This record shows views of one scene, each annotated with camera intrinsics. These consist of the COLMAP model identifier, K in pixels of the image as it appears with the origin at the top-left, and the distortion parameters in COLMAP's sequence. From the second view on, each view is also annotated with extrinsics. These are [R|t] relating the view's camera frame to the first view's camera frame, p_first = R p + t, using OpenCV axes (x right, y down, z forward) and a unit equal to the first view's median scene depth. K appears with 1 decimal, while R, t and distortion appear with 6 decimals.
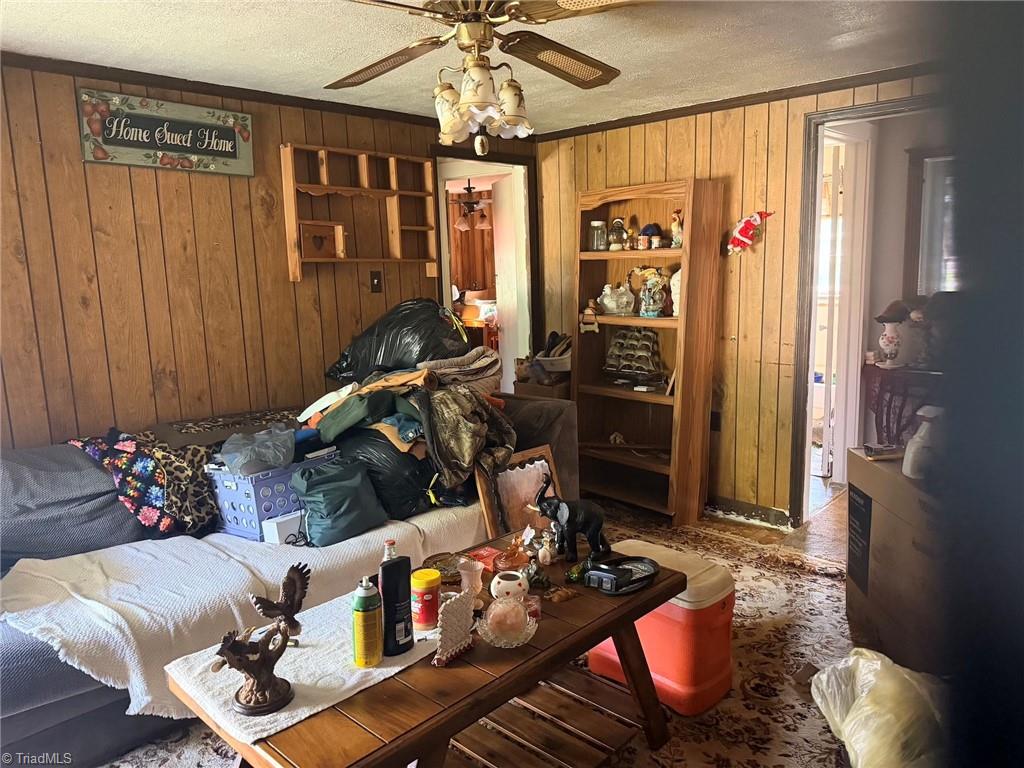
lens RADIAL K [[733.8, 0, 512.8], [0, 733.8, 384.8], [0, 0, 1]] dist [0.002670, 0.000143]
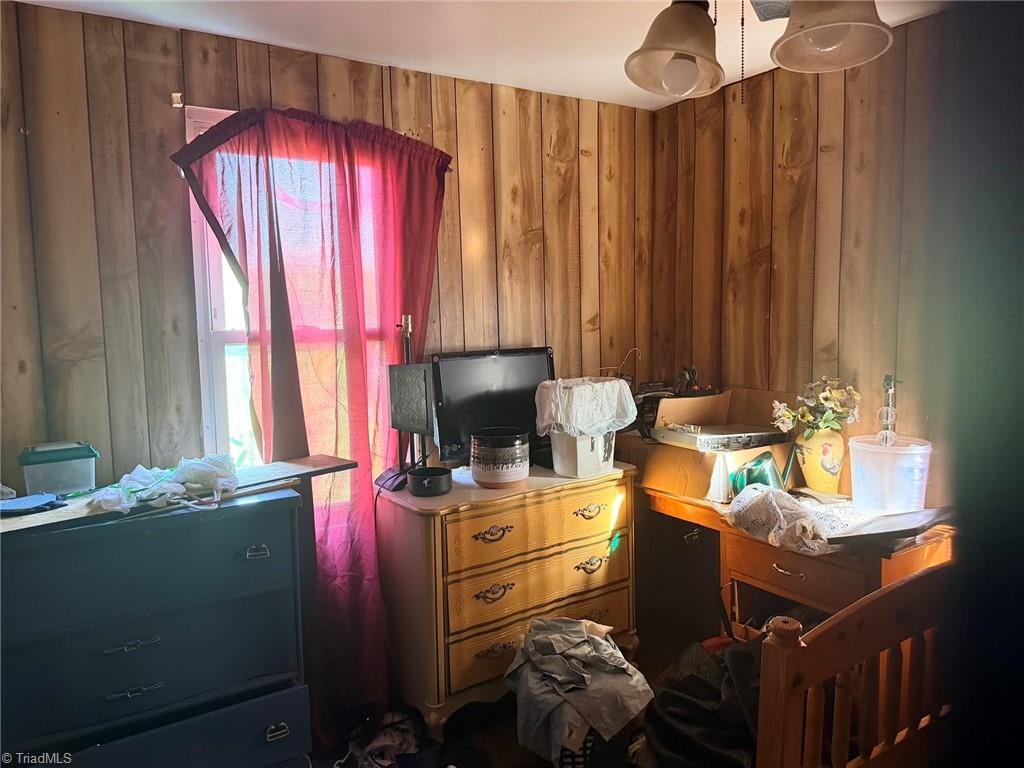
lens RADIAL K [[733.8, 0, 511.8], [0, 733.8, 386.3], [0, 0, 1]] dist [0.002670, 0.000143]
pose [[0.967656, 0.030813, -0.250384, -0.047051], [-0.048983, 0.996572, -0.066666, -0.108932], [0.247472, 0.076774, 0.965849, 0.686893]]
